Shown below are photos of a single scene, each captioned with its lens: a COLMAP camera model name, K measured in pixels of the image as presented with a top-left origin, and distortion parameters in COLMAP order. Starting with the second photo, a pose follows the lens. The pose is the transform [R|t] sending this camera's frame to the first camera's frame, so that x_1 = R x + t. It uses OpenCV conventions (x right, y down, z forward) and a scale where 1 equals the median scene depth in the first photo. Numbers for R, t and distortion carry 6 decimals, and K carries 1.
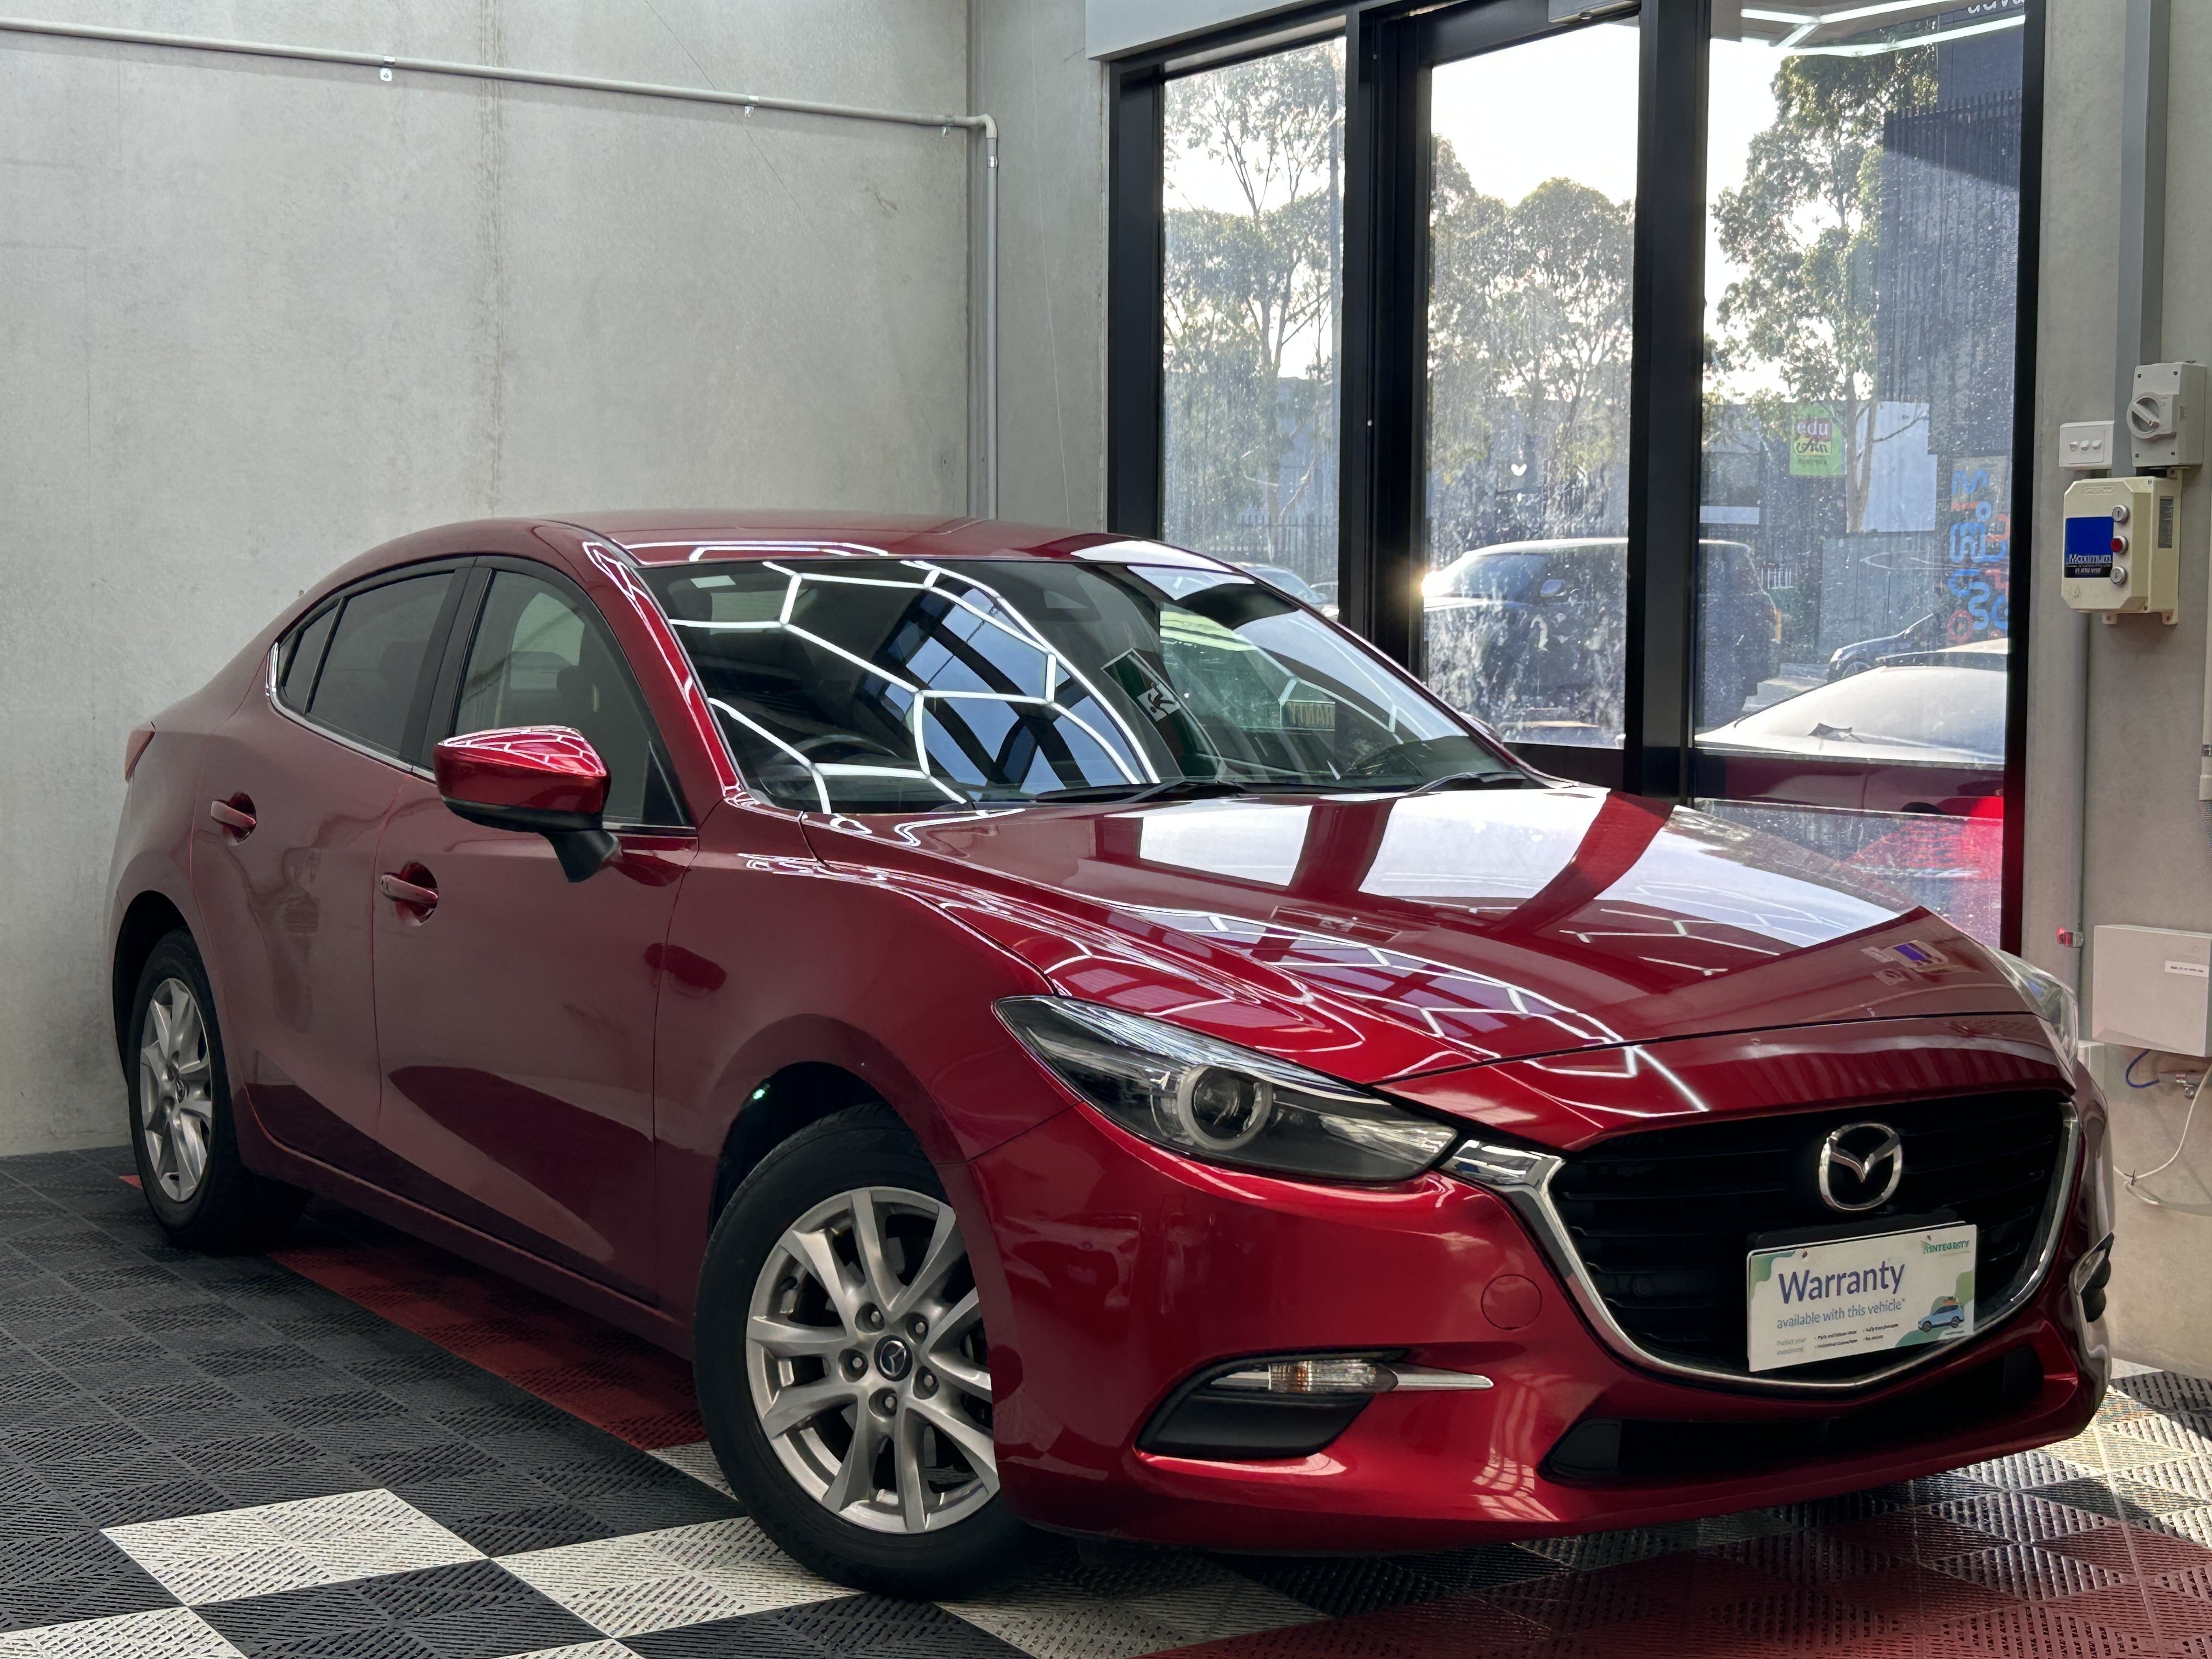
lens RADIAL K [[3339.7, 0, 1092.2], [0, 3339.7, 803.4], [0, 0, 1]] dist [0.073108, 0.000000]
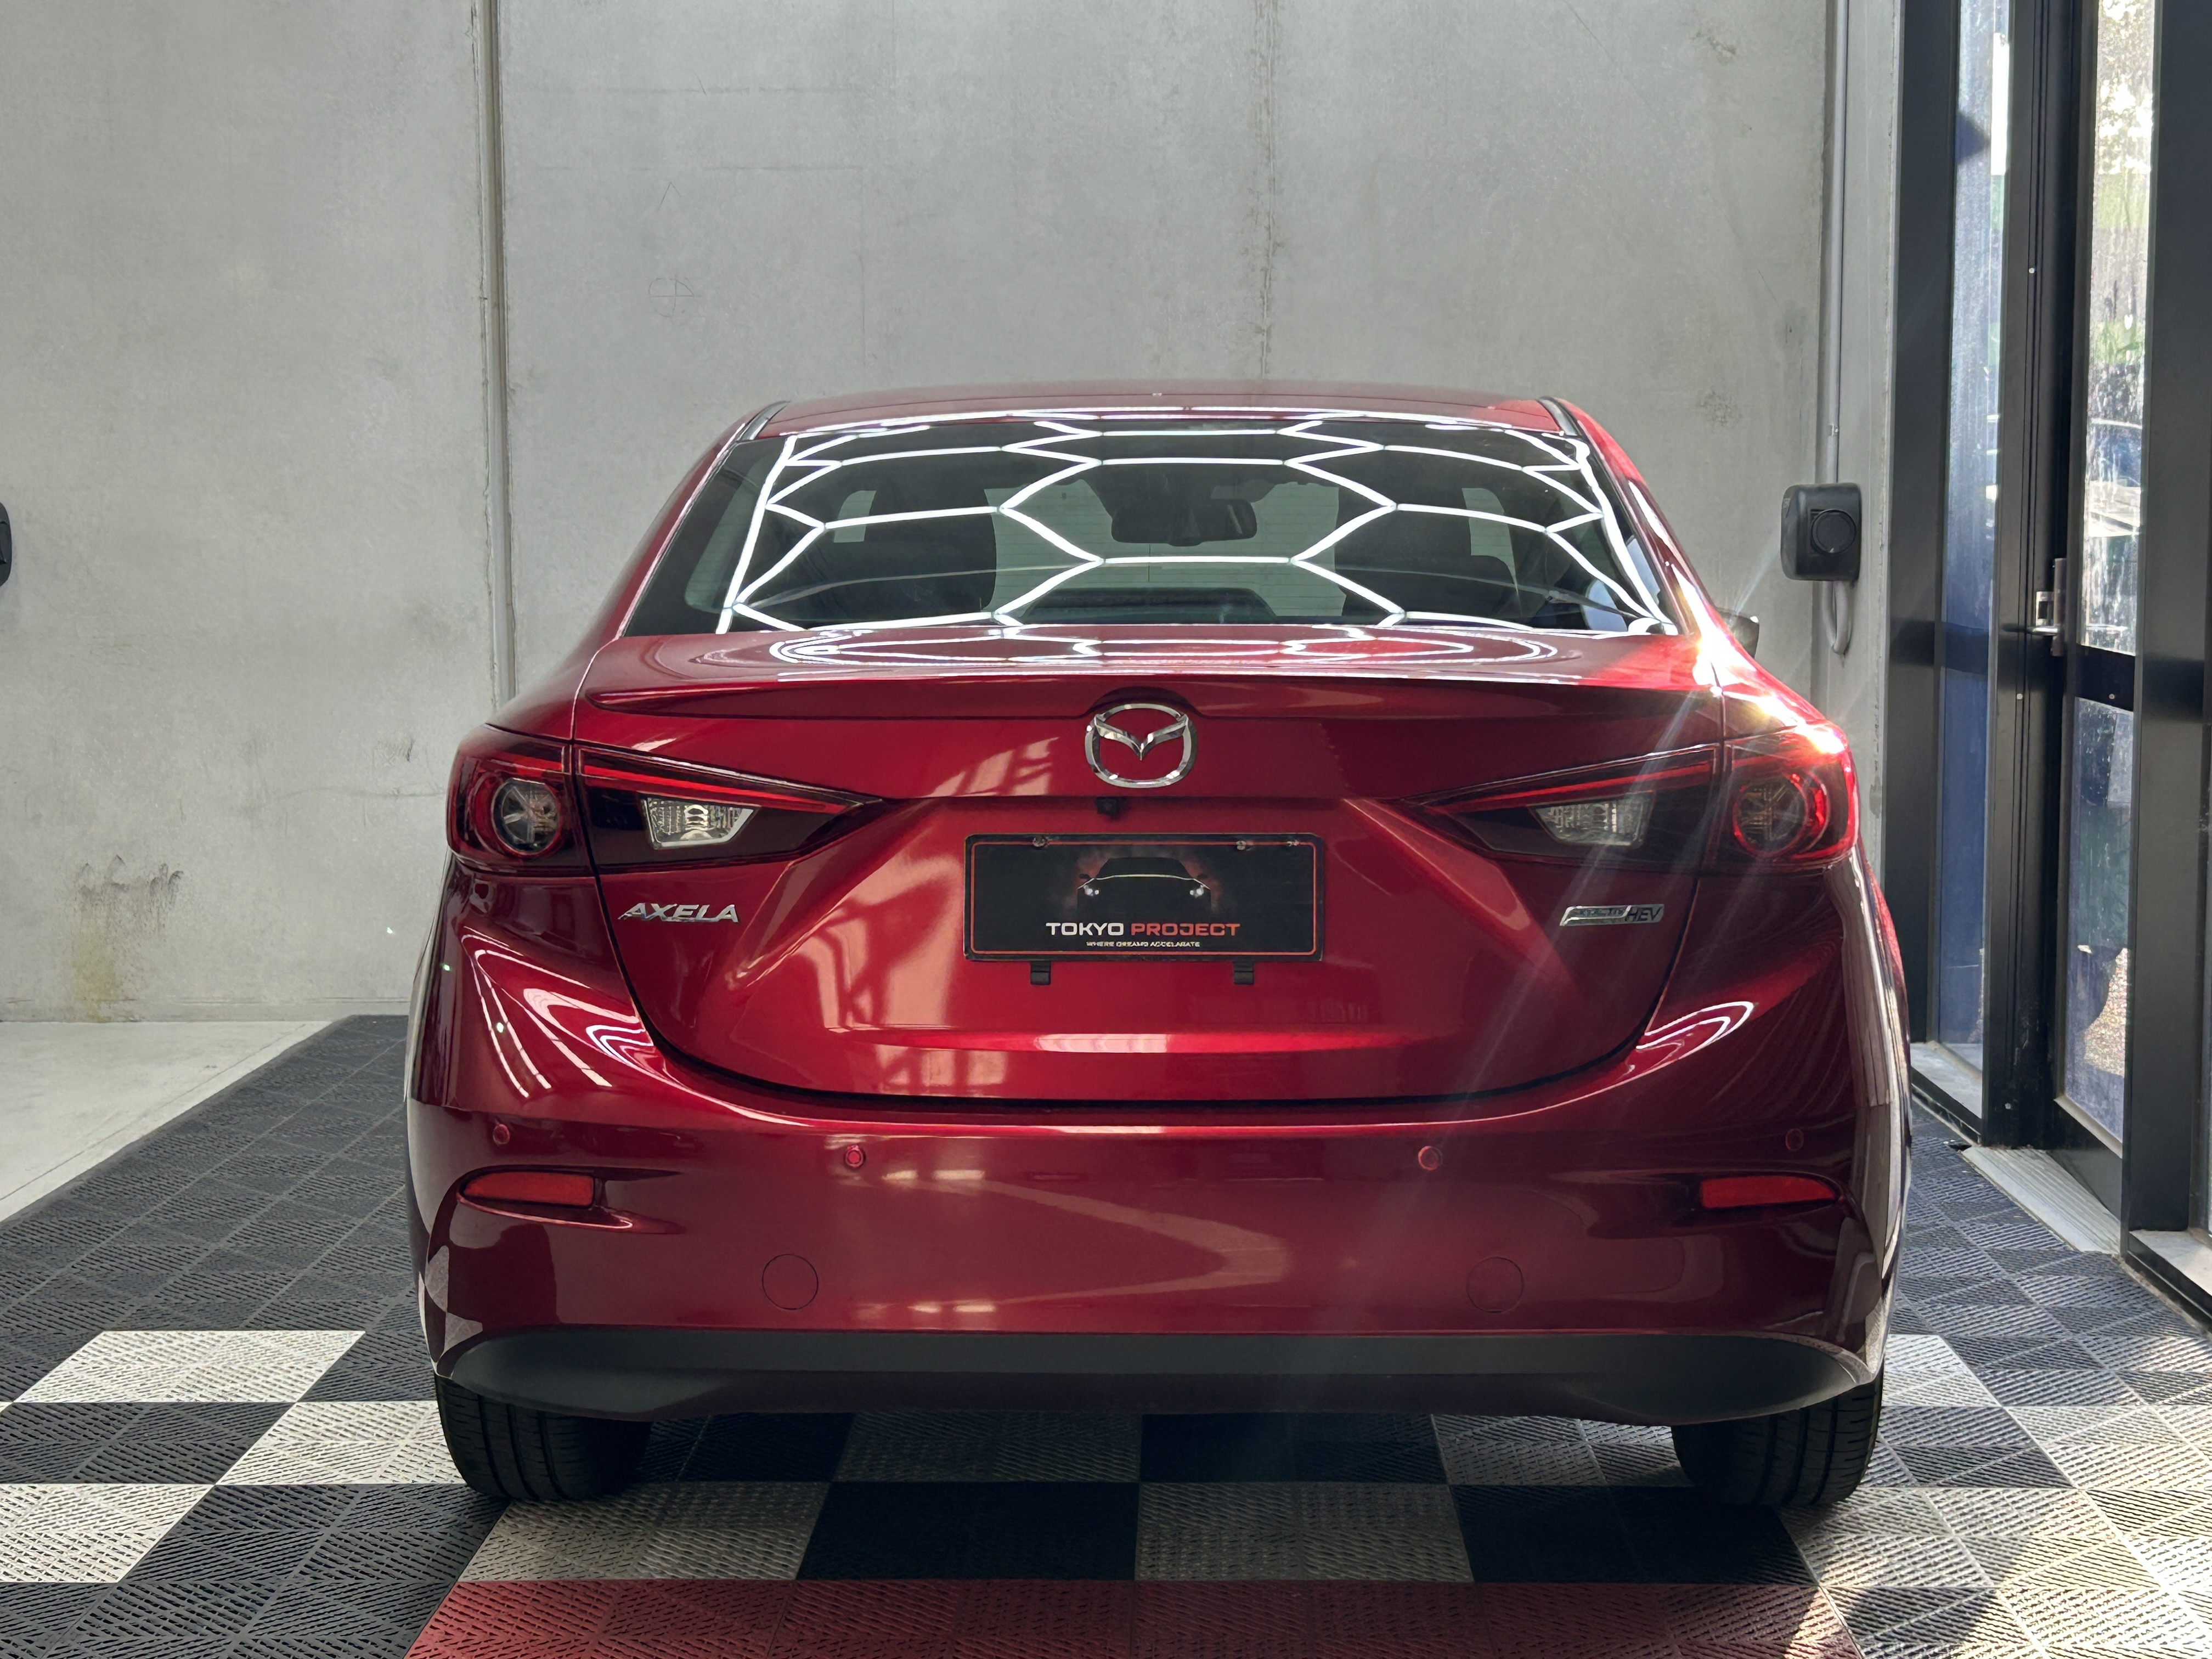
lens RADIAL K [[3418.4, 0, 1086.7], [0, 3418.4, 859.6], [0, 0, 1]] dist [0.086250, 0.000000]
pose [[0.830839, 0.047787, -0.554458, 0.354104], [-0.020401, 0.998252, 0.055467, -0.008400], [0.556139, -0.034773, 0.830361, 0.129639]]
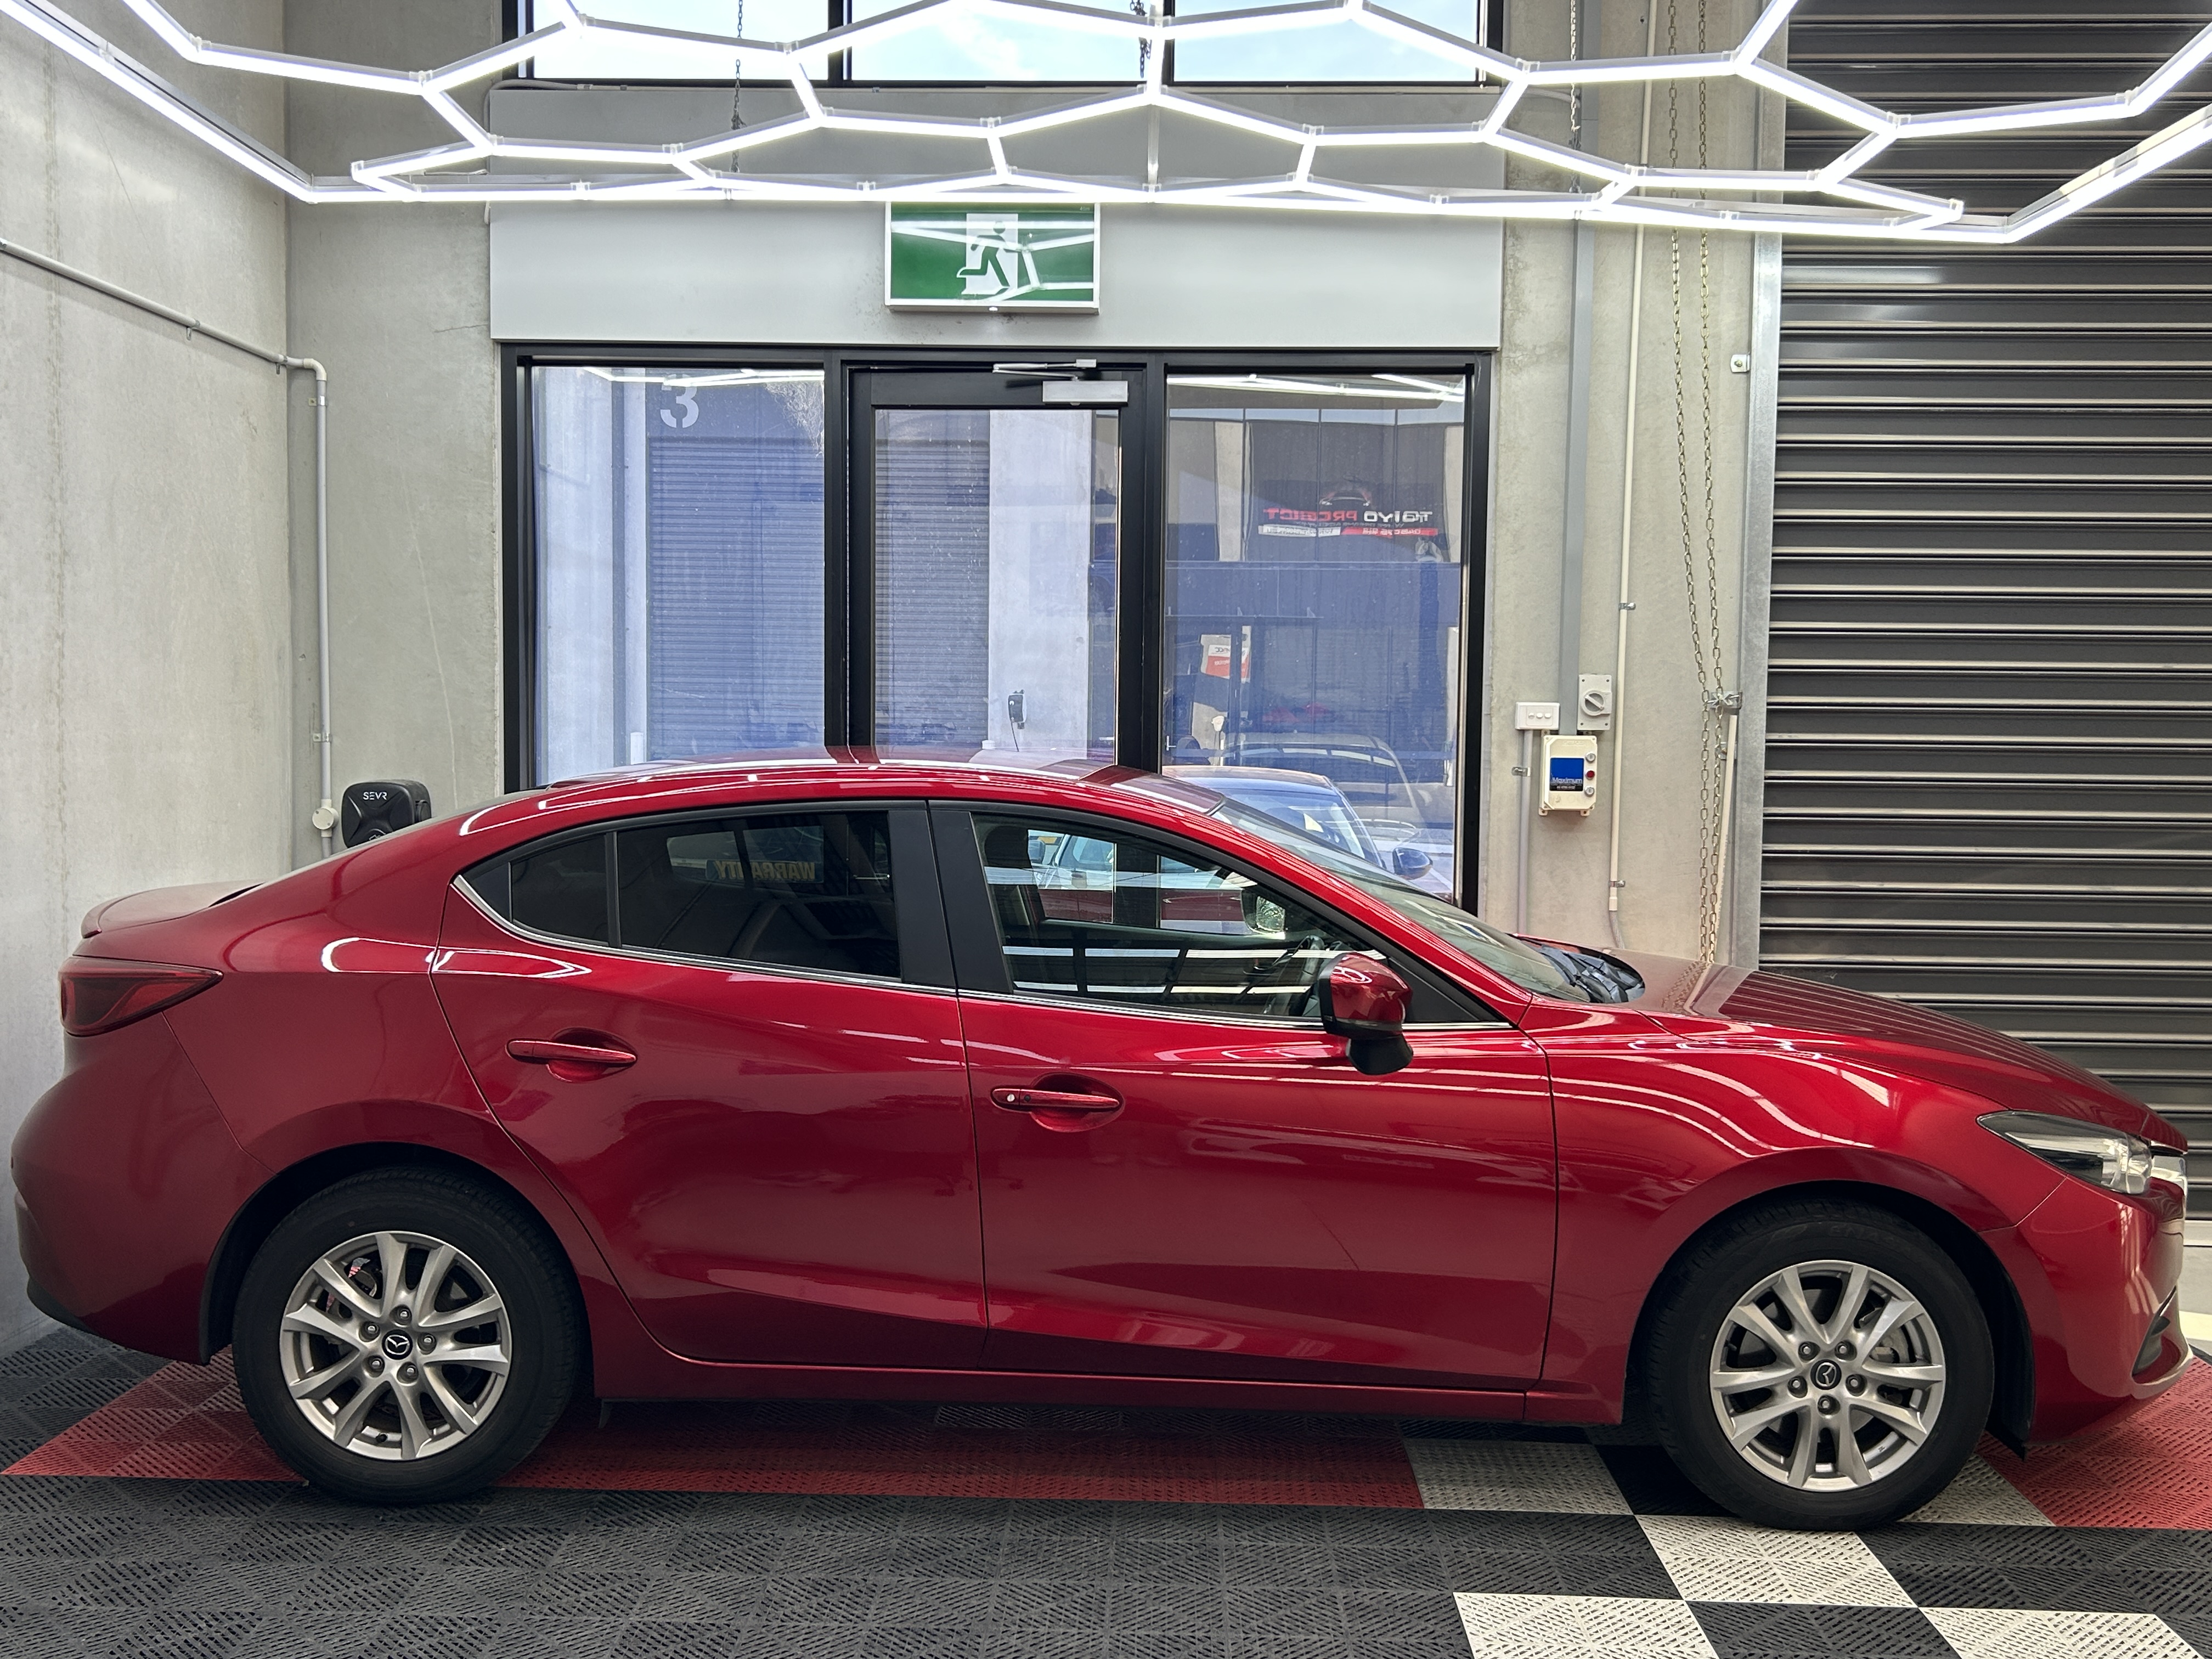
lens RADIAL K [[2144.3, 0, 1102.7], [0, 2144.3, 823.6], [0, 0, 1]] dist [0.035217, 0.000000]
pose [[0.550919, -0.039866, 0.833606, -0.557307], [0.033645, 0.999107, 0.025545, -0.061201], [-0.833880, 0.013973, 0.551769, 0.401001]]
